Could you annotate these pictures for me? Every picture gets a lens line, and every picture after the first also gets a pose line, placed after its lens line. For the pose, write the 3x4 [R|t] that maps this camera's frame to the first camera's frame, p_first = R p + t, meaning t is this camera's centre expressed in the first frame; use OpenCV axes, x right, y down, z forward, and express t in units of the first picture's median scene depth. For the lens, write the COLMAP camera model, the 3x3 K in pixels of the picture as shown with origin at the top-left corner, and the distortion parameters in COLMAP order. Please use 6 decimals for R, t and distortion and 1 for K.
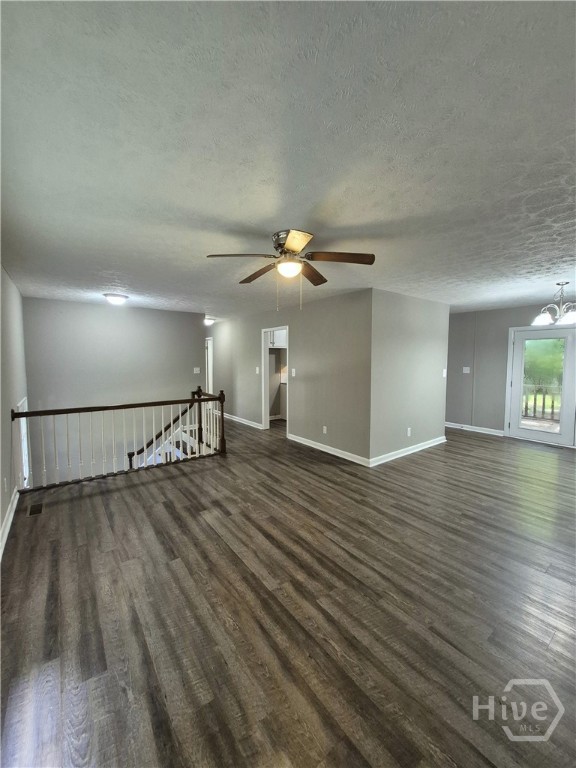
lens RADIAL K [[299.5, 0, 276.8], [0, 299.5, 379.1], [0, 0, 1]] dist [0.003246, -0.000392]
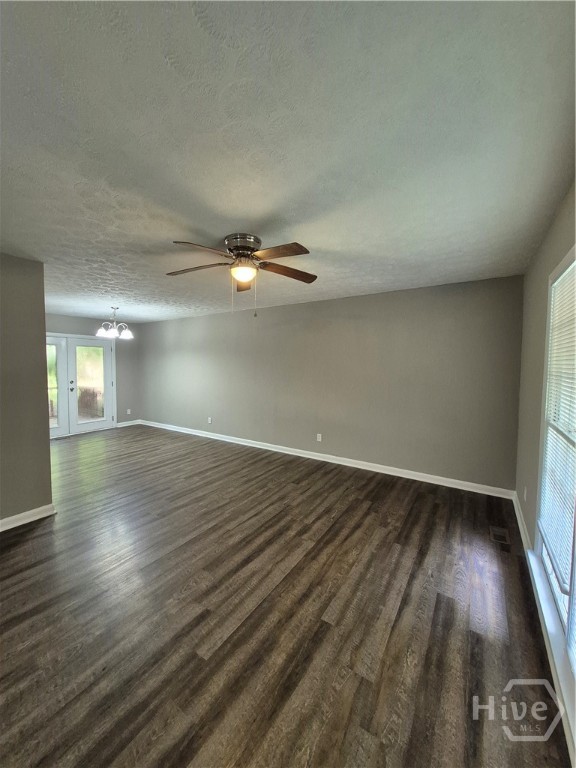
lens RADIAL K [[299.5, 0, 276.8], [0, 299.5, 379.1], [0, 0, 1]] dist [0.003246, -0.000392]
pose [[-0.338345, -0.051975, 0.939586, -0.986139], [0.056810, 0.995524, 0.075526, -0.096204], [-0.939306, 0.078932, -0.333878, 1.313887]]
